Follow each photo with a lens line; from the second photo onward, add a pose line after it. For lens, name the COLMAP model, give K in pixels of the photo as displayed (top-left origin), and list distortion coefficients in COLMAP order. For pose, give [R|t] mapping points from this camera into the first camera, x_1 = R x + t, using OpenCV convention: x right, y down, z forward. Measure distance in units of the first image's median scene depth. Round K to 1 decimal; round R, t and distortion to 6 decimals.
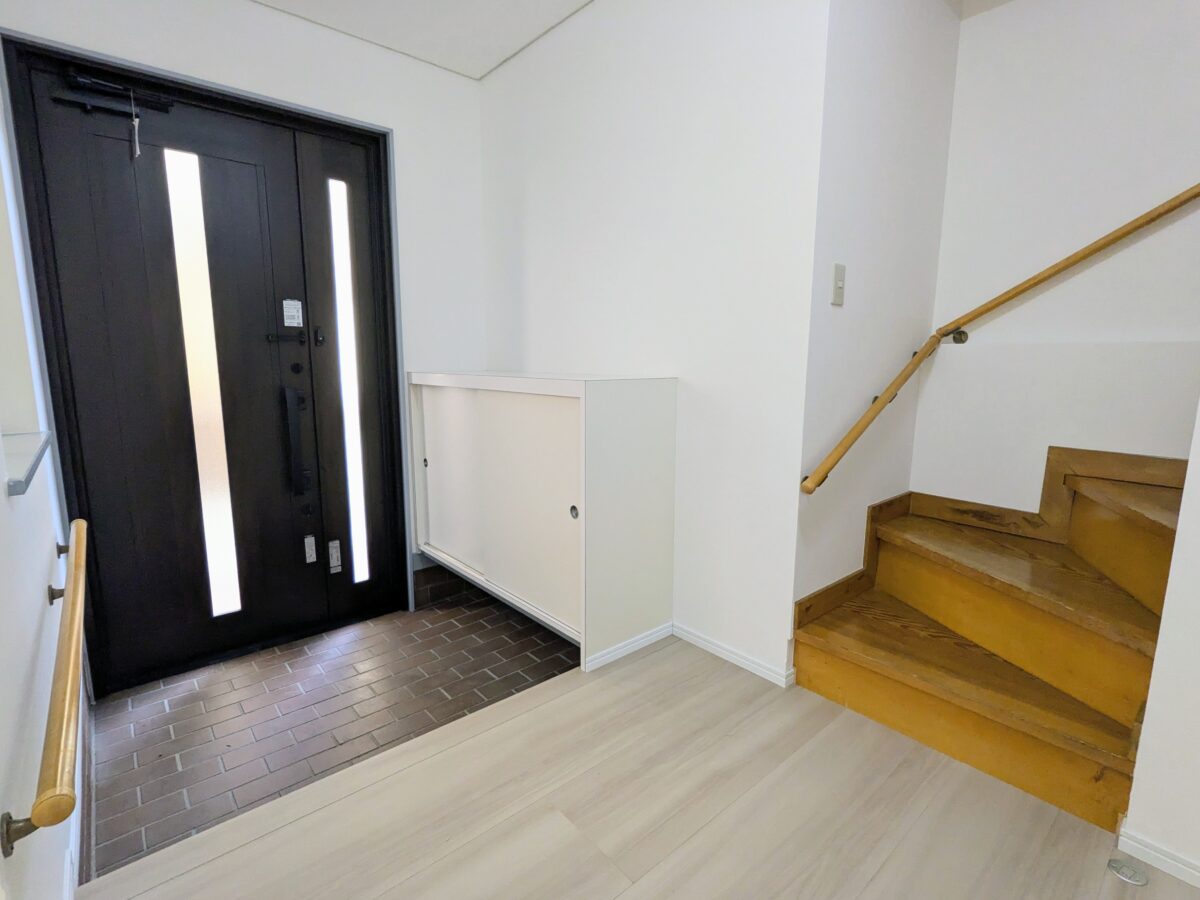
lens RADIAL K [[579.9, 0, 597.1], [0, 579.9, 448.9], [0, 0, 1]] dist [-0.000827, -0.000071]
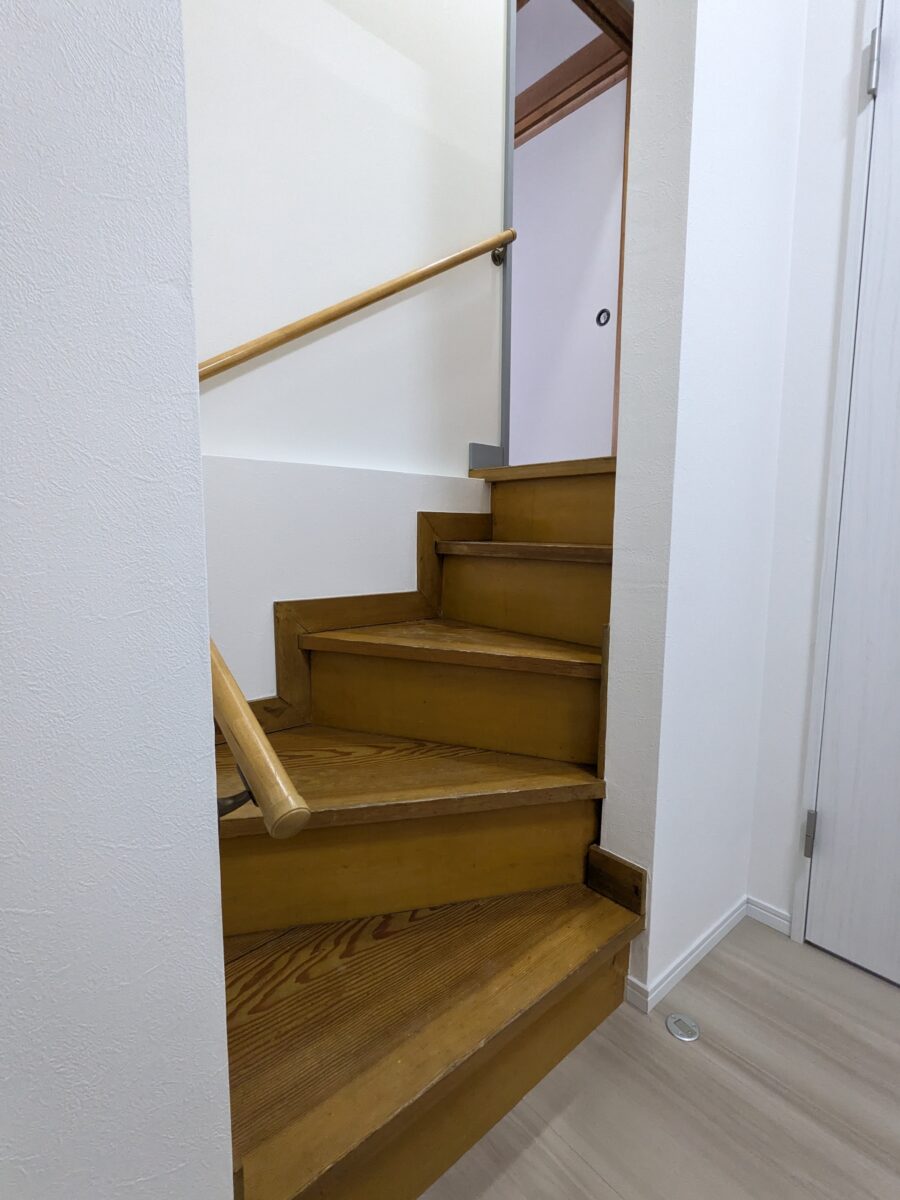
lens RADIAL K [[579.9, 0, 450.0], [0, 579.9, 600.0], [0, 0, 1]] dist [-0.000827, -0.000071]
pose [[-0.014307, -0.134698, 0.990783, 0.058666], [0.155616, 0.978511, 0.135277, -0.075137], [-0.987714, 0.156118, 0.006961, 0.813277]]
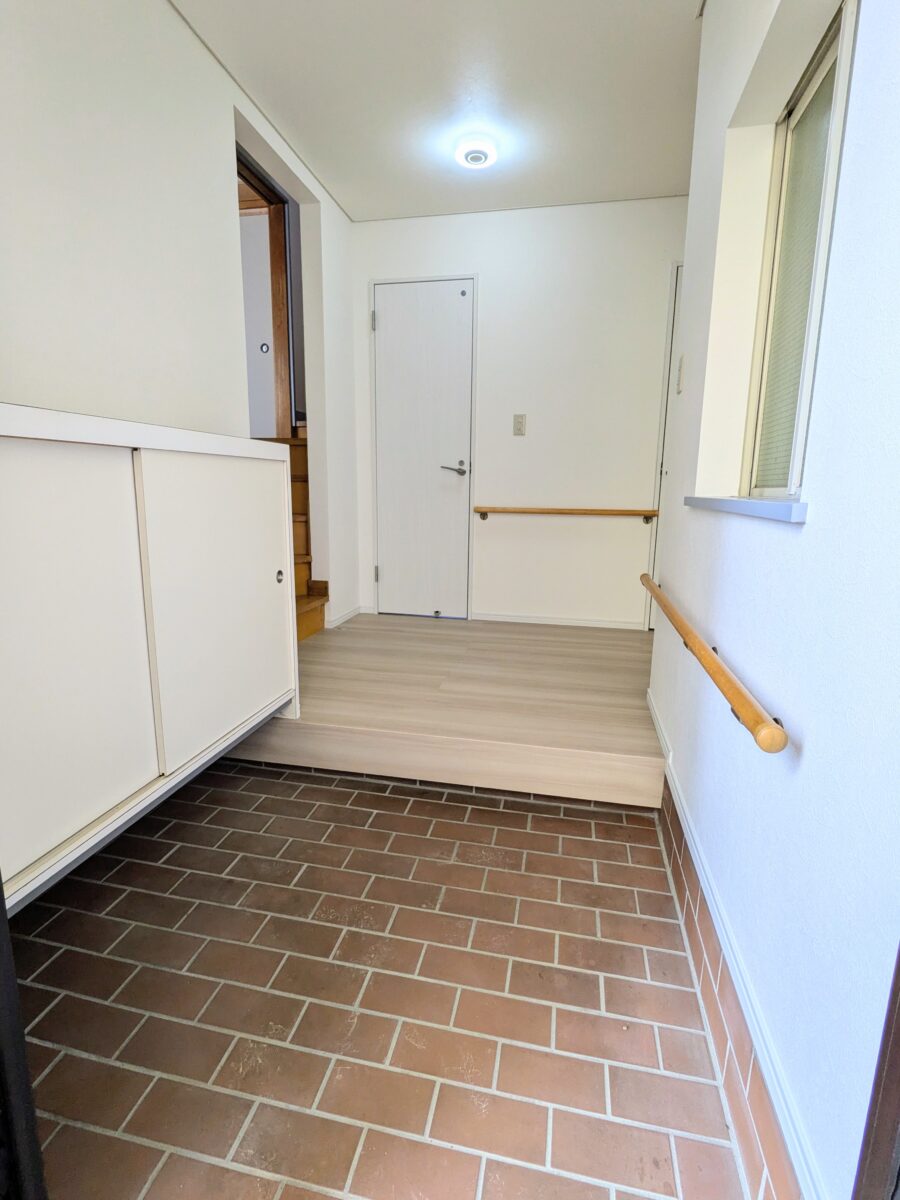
lens RADIAL K [[579.9, 0, 450.0], [0, 579.9, 600.0], [0, 0, 1]] dist [-0.000827, -0.000071]
pose [[-0.603958, -0.168778, 0.778941, -1.060807], [0.106826, 0.951361, 0.288965, -0.118252], [-0.789825, 0.257733, -0.556552, 1.393279]]
